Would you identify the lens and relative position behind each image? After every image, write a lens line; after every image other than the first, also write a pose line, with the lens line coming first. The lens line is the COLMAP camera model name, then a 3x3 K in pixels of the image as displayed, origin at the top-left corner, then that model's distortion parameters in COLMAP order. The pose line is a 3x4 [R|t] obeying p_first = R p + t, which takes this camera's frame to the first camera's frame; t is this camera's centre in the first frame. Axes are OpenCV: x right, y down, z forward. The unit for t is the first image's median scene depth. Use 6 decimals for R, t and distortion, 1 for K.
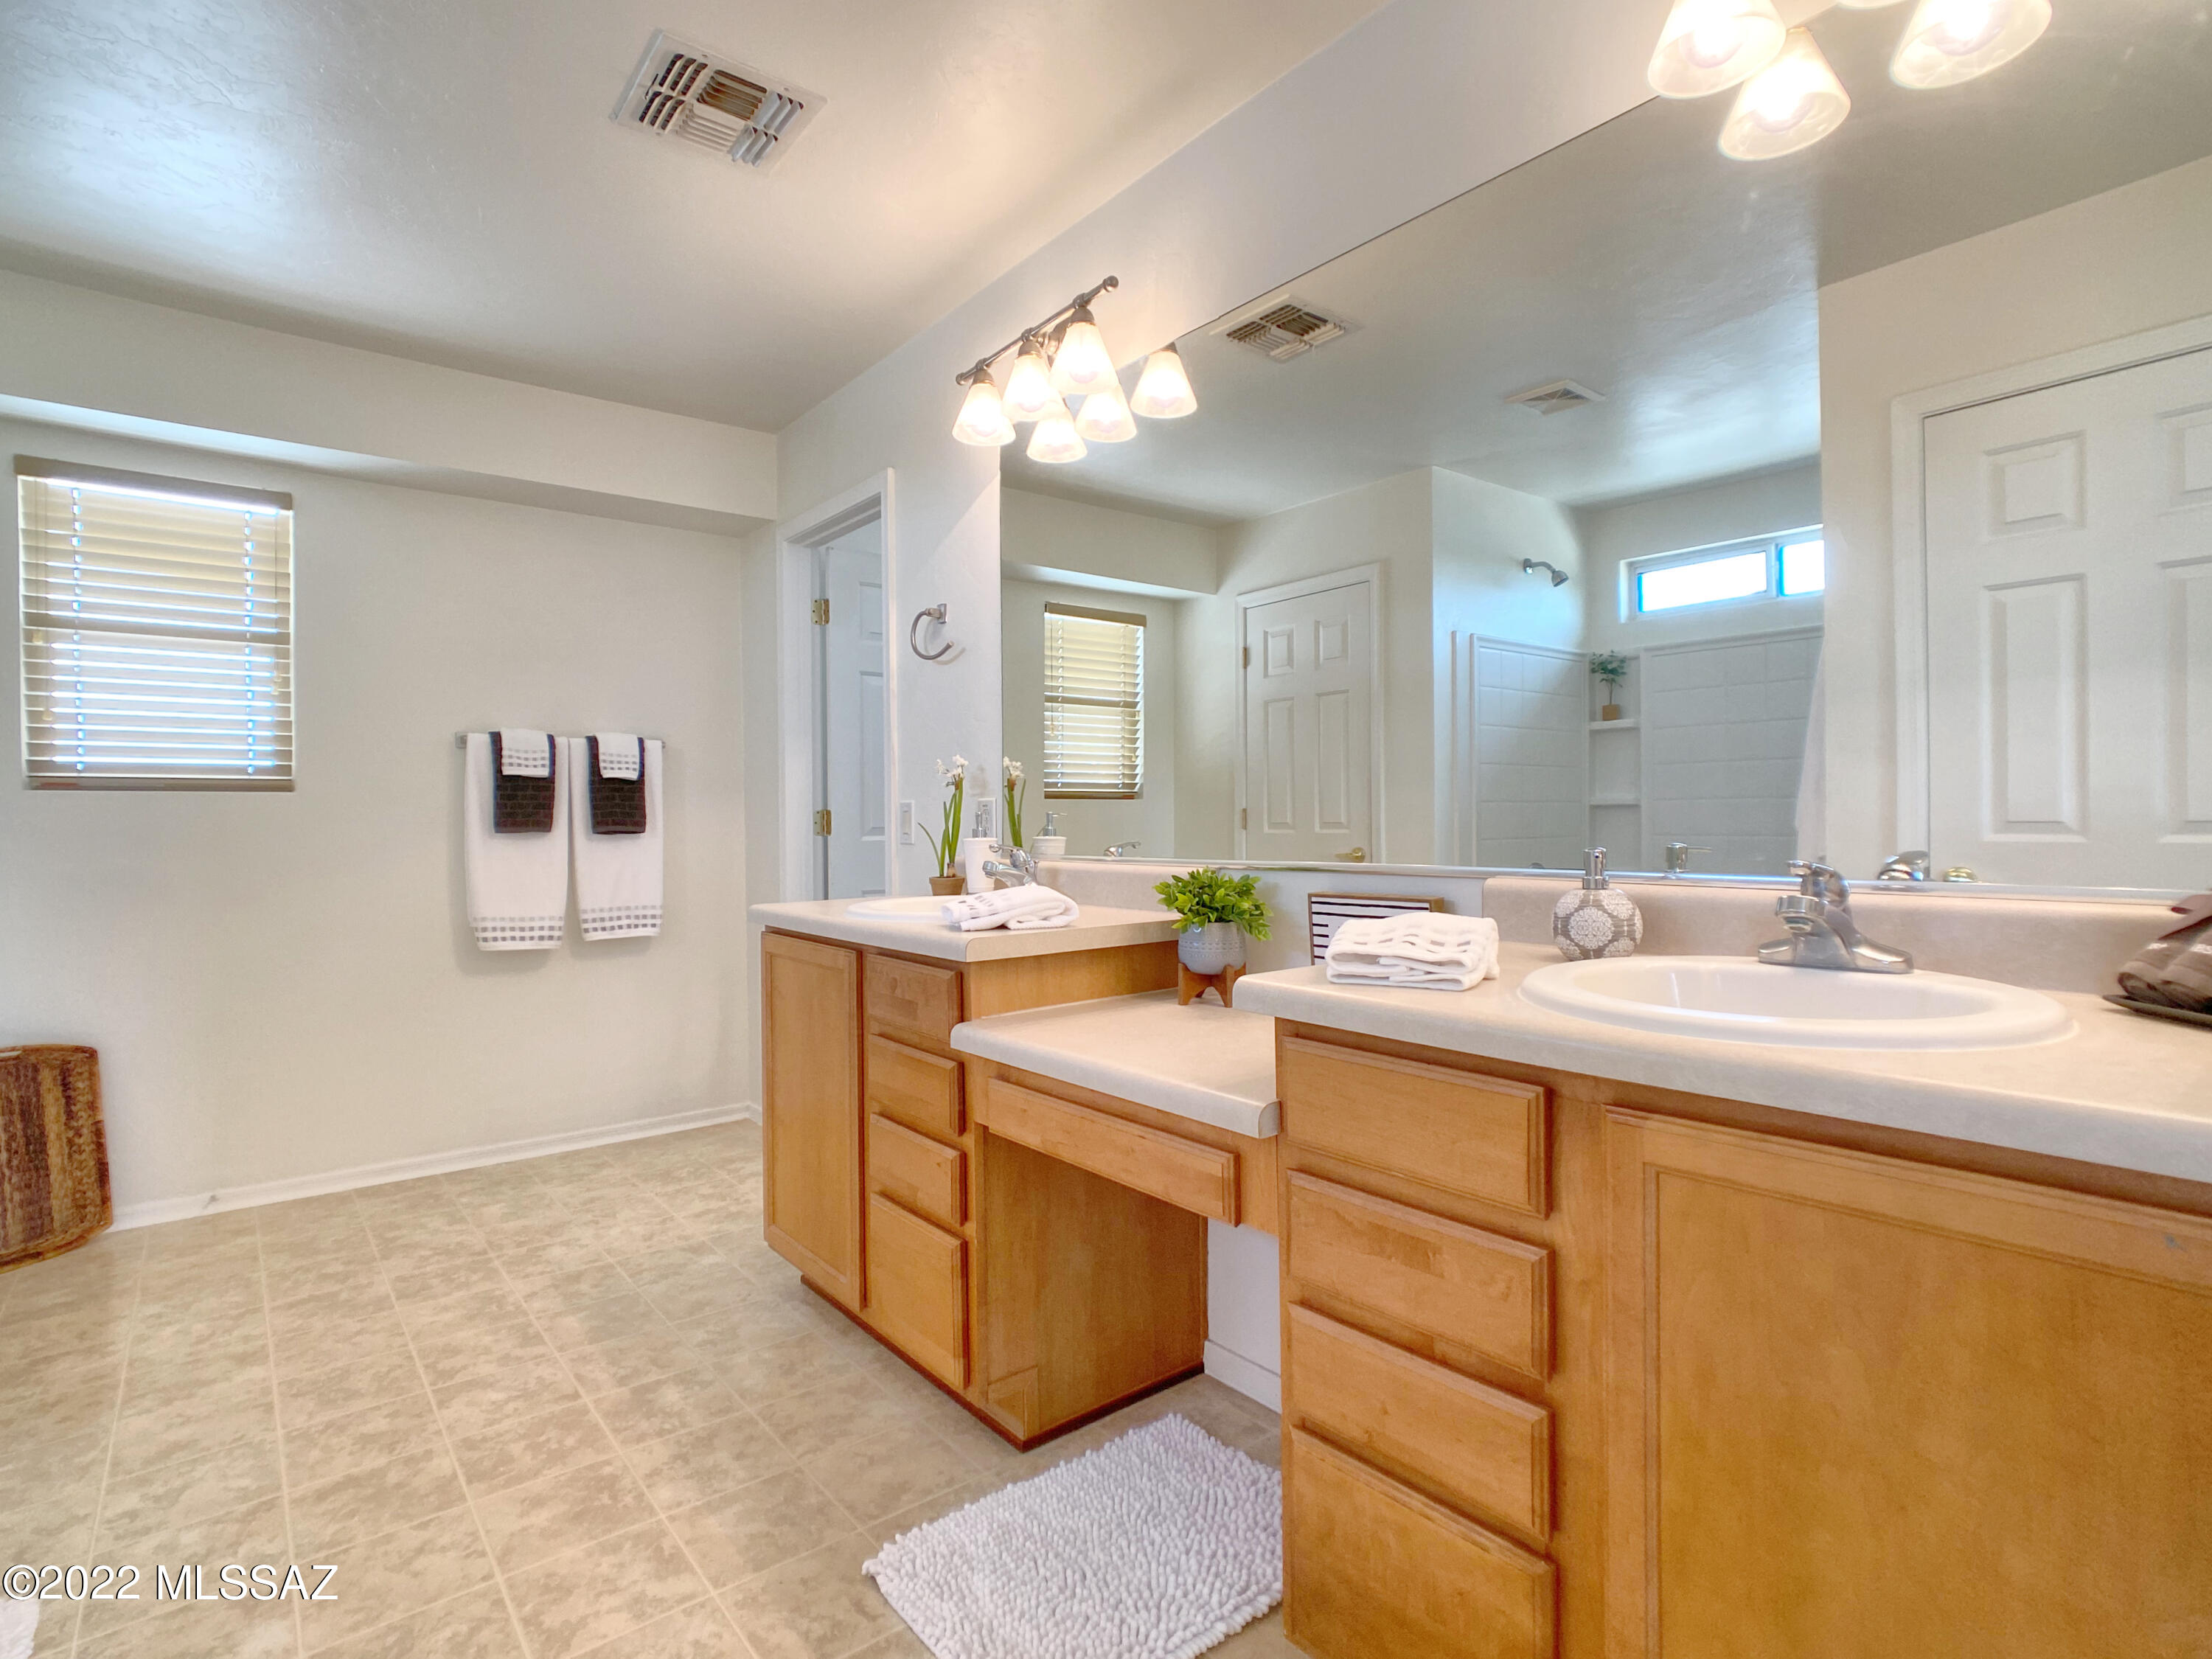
lens RADIAL K [[1113.8, 0, 1111.1], [0, 1113.8, 815.7], [0, 0, 1]] dist [-0.028449, 0.018565]
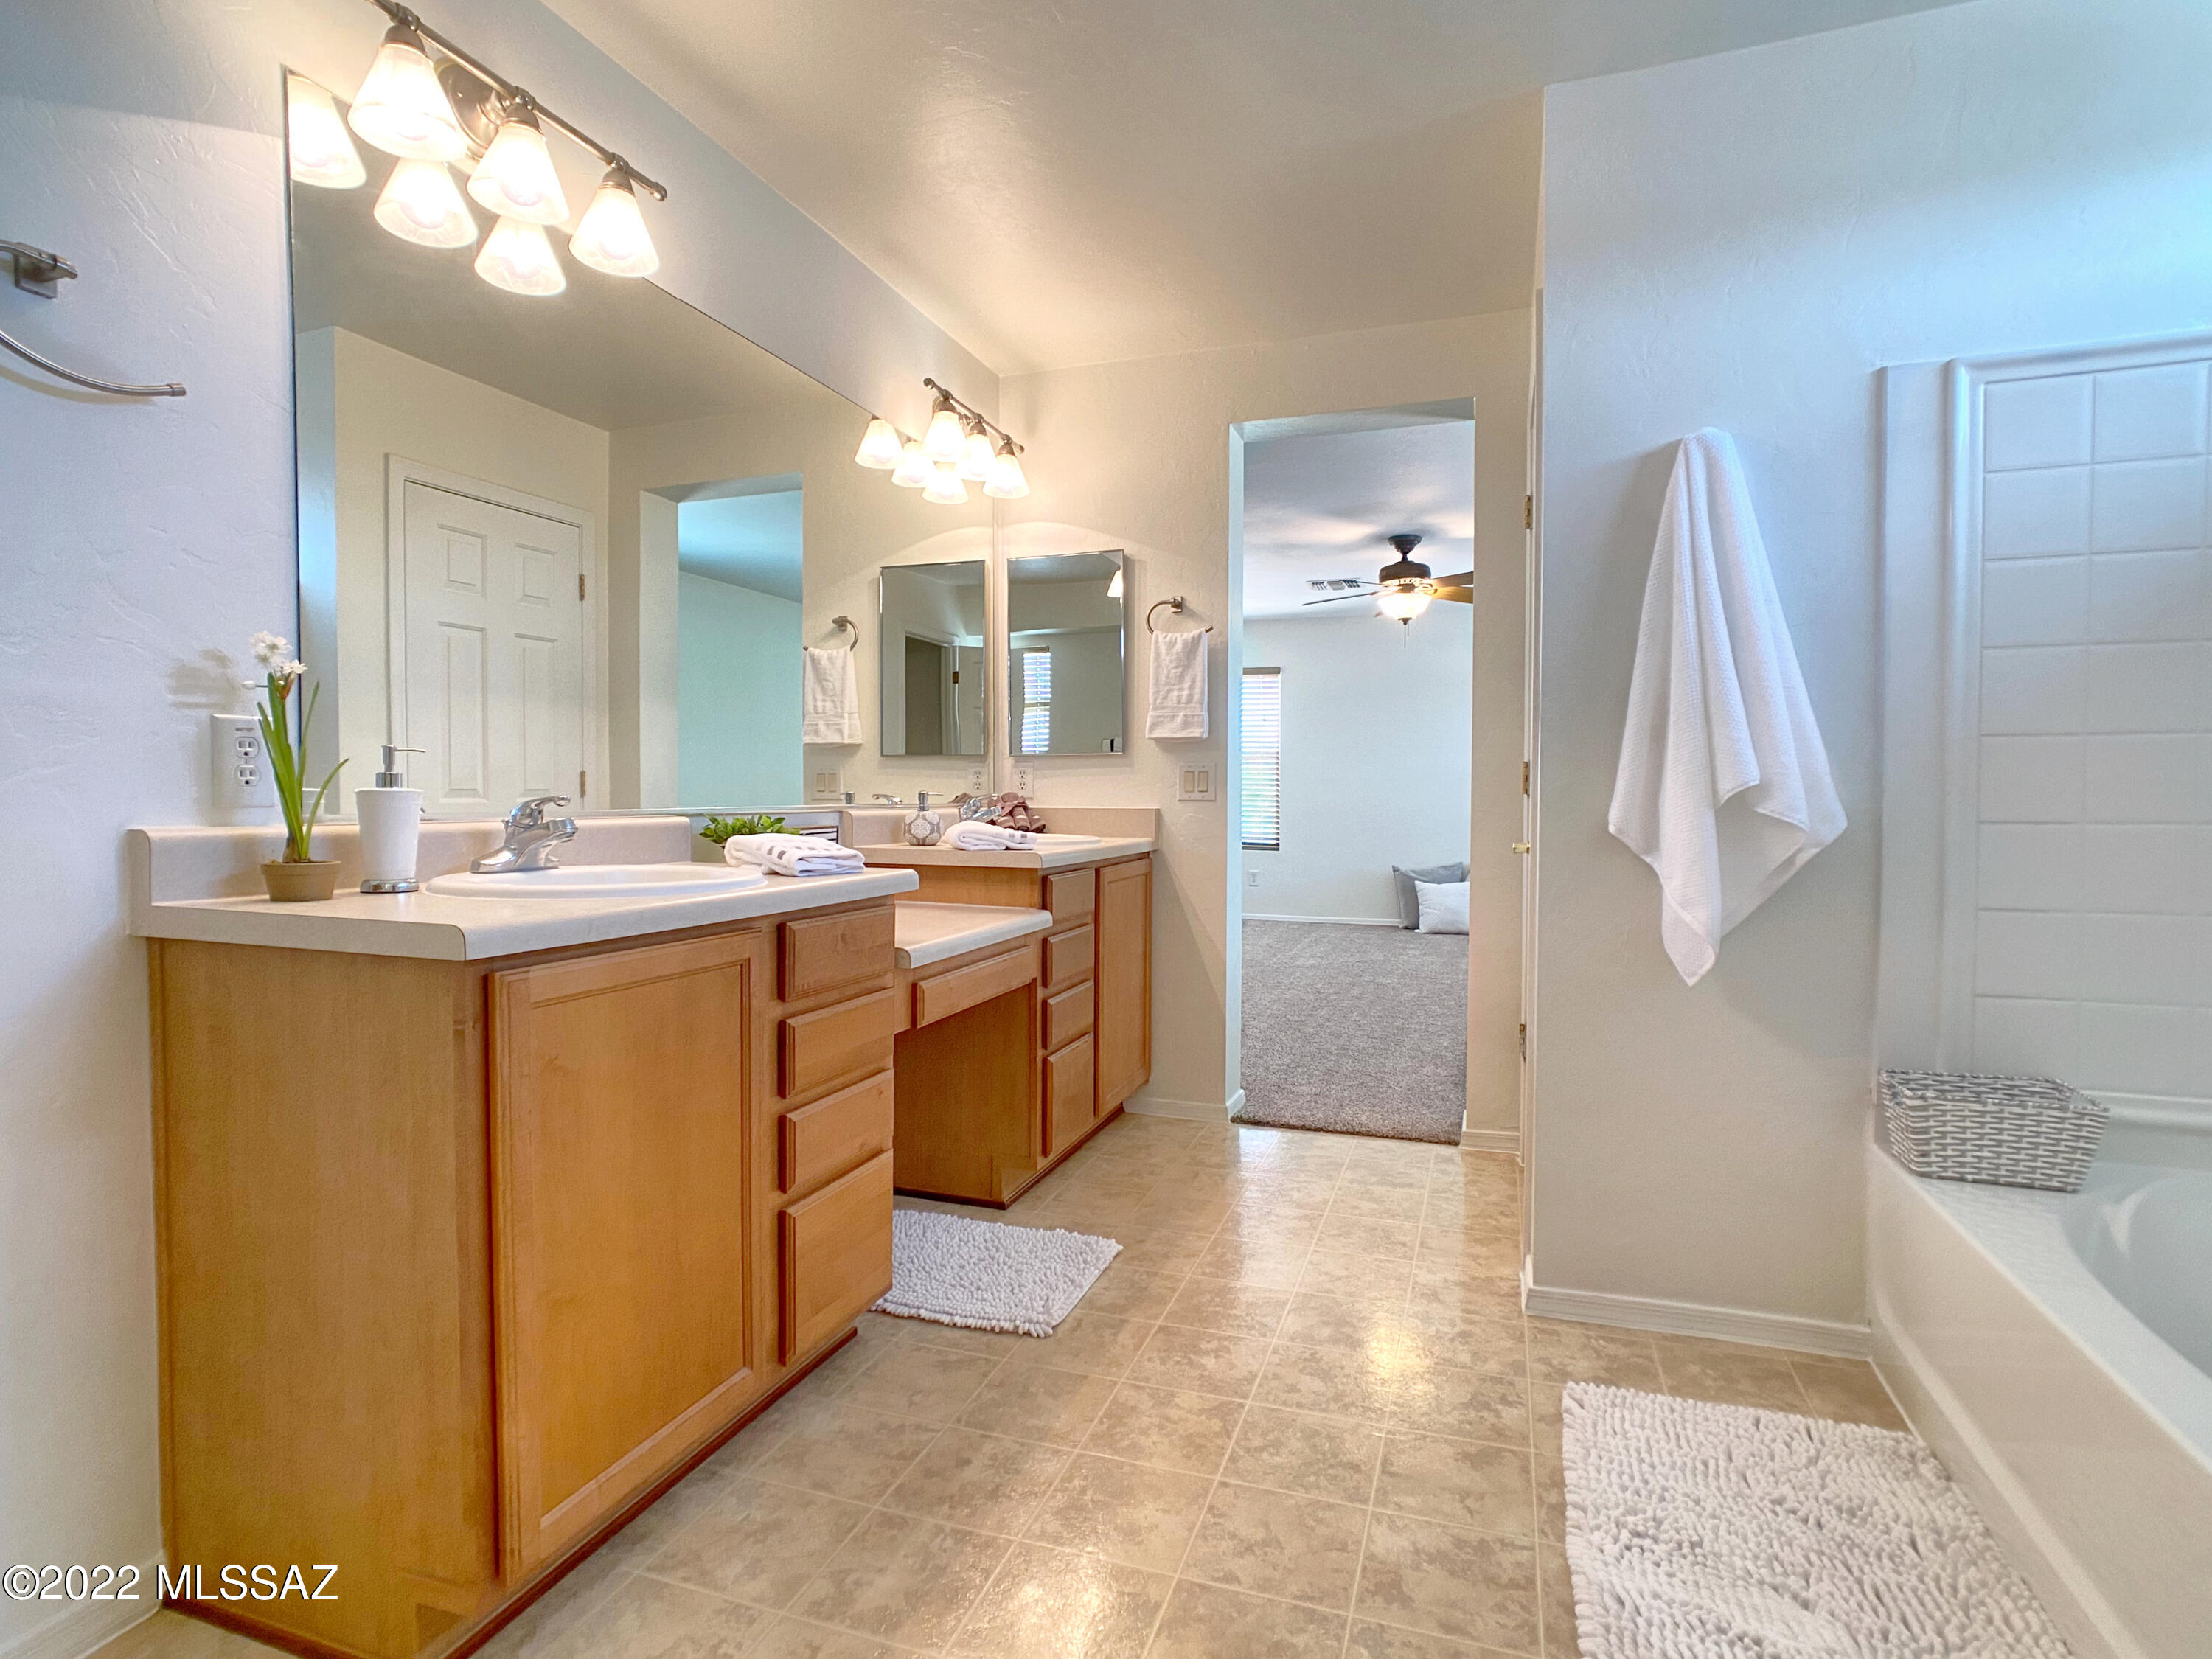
lens RADIAL K [[1113.8, 0, 1104.7], [0, 1113.8, 836.3], [0, 0, 1]] dist [-0.028449, 0.018565]
pose [[-0.521164, -0.022361, 0.853163, -0.993550], [0.000290, 0.999652, 0.026377, 0.035255], [-0.853456, 0.013994, -0.520976, 1.169936]]
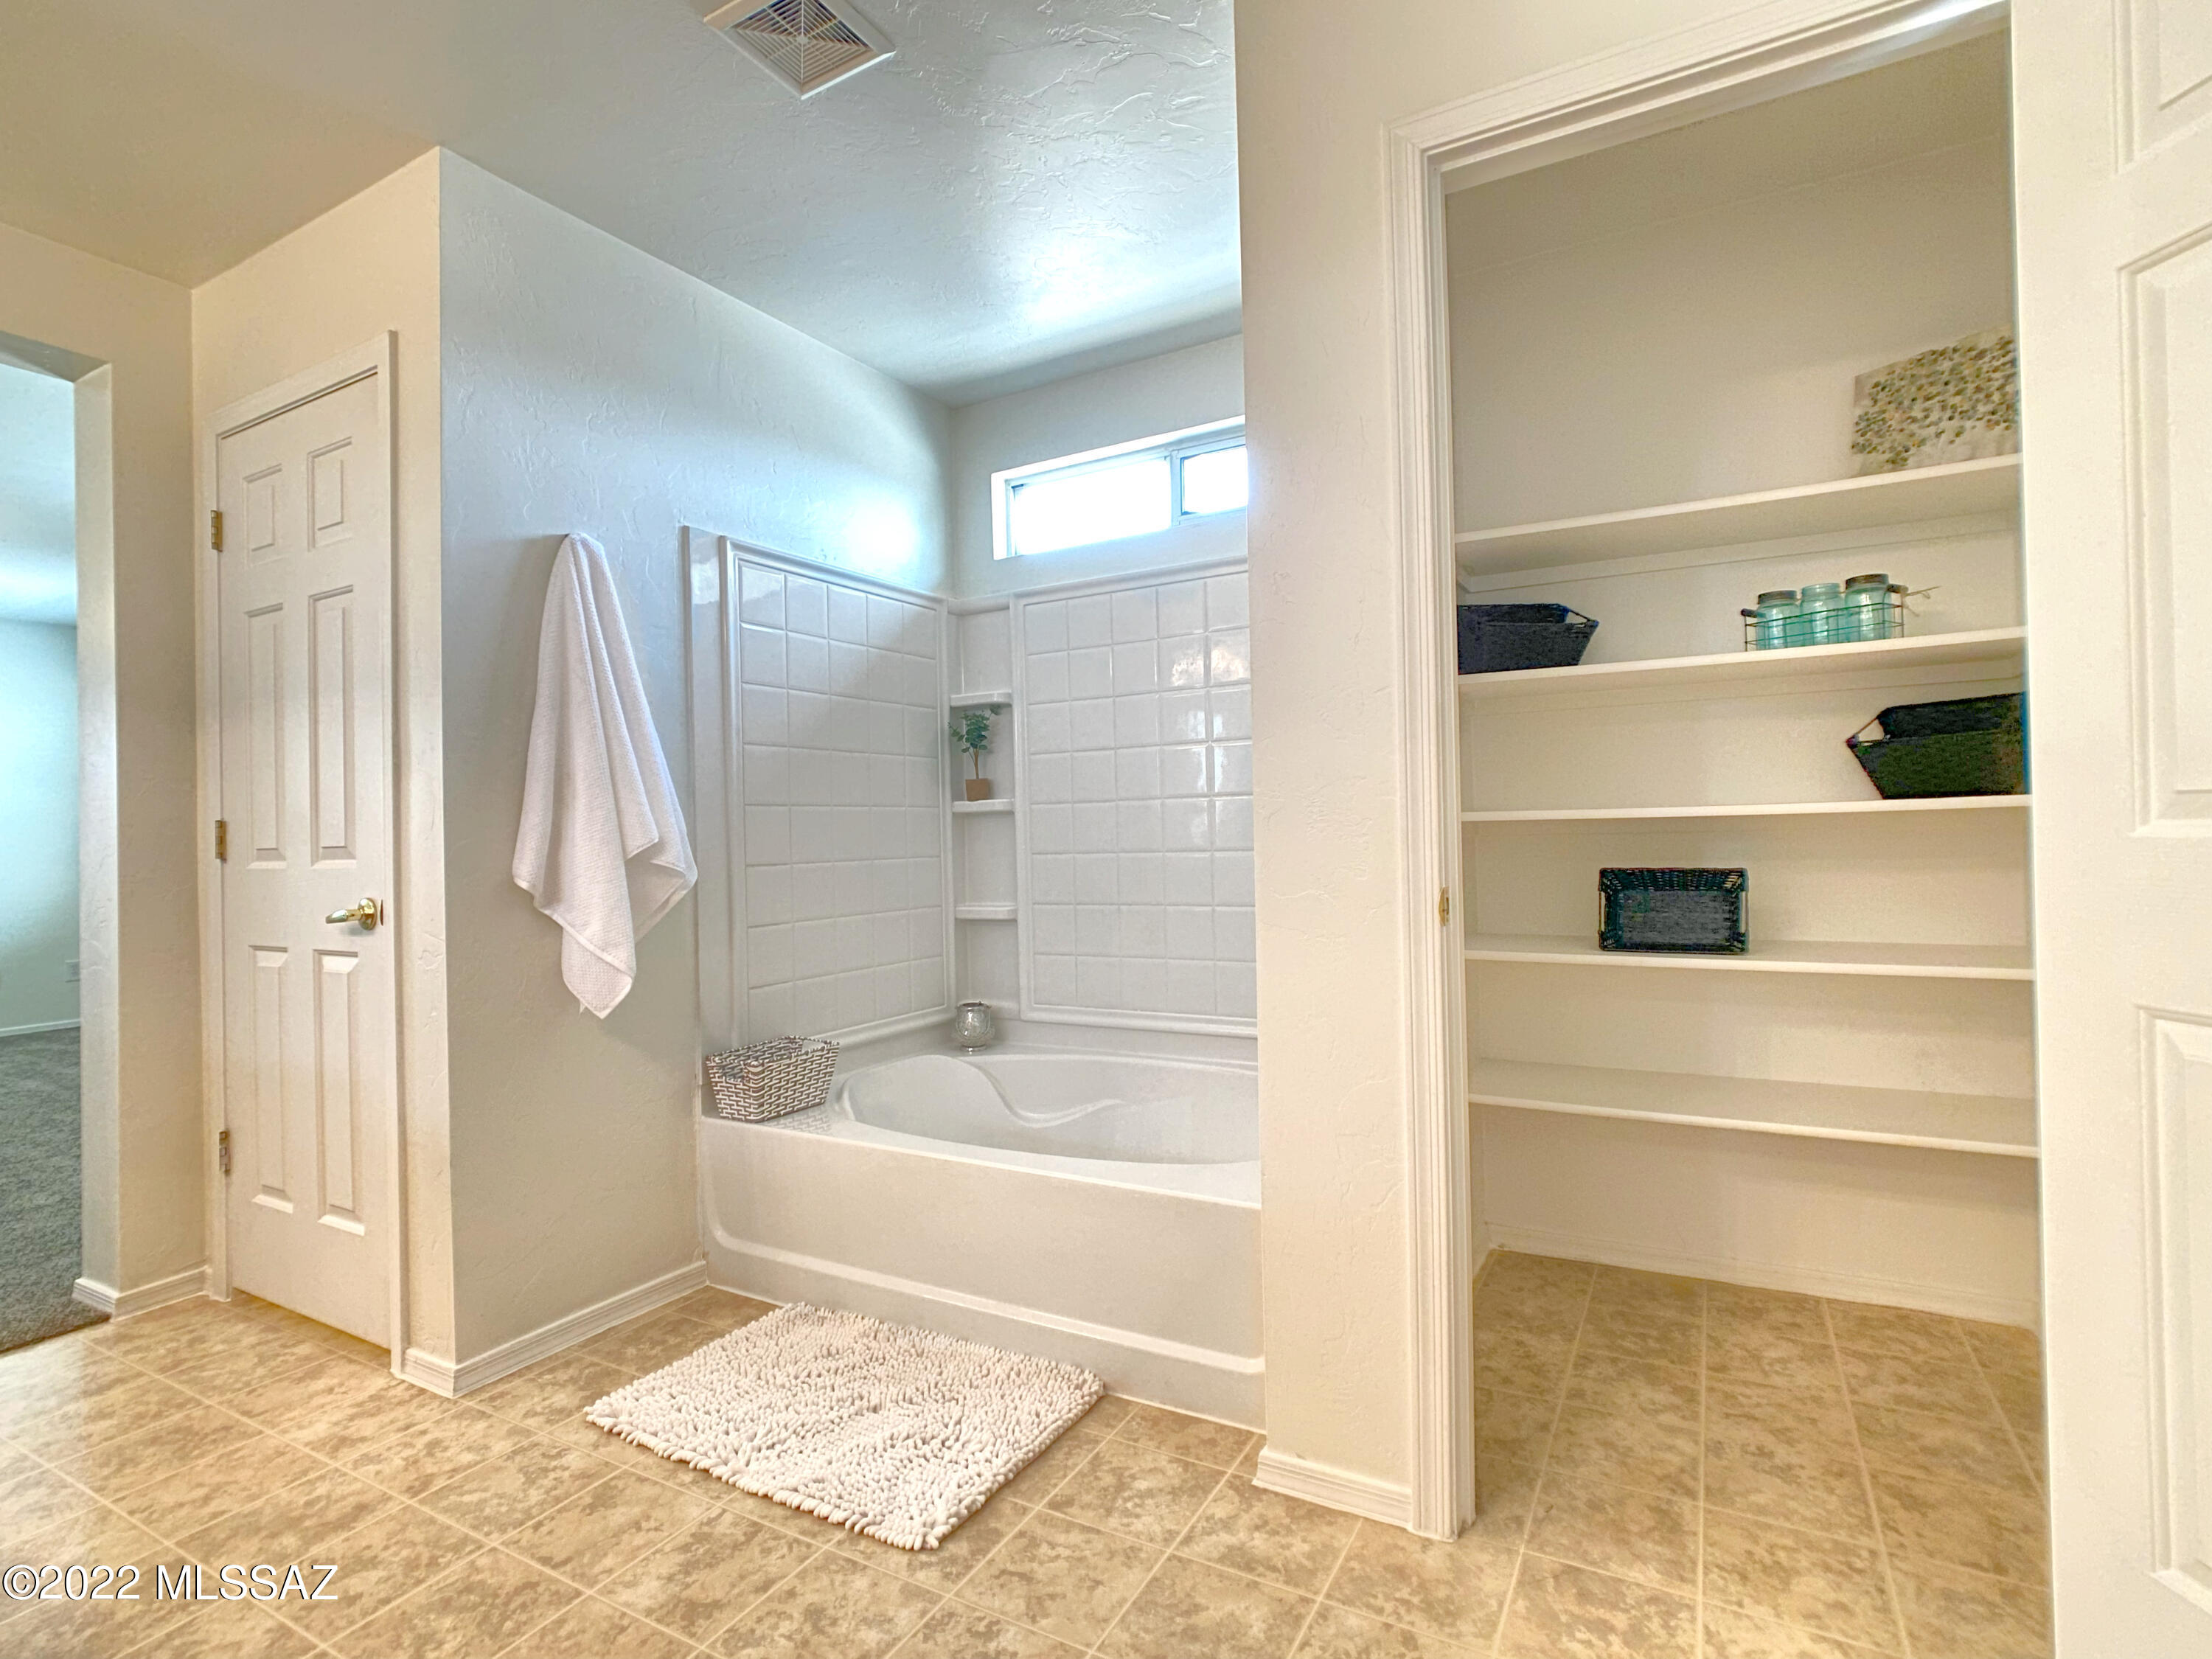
lens RADIAL K [[1113.8, 0, 1085.7], [0, 1113.8, 844.0], [0, 0, 1]] dist [-0.028449, 0.018565]
pose [[-0.935472, 0.034671, -0.351696, -0.632597], [0.035642, 0.999358, 0.003717, 0.032631], [0.351599, -0.009057, -0.936107, 1.364427]]
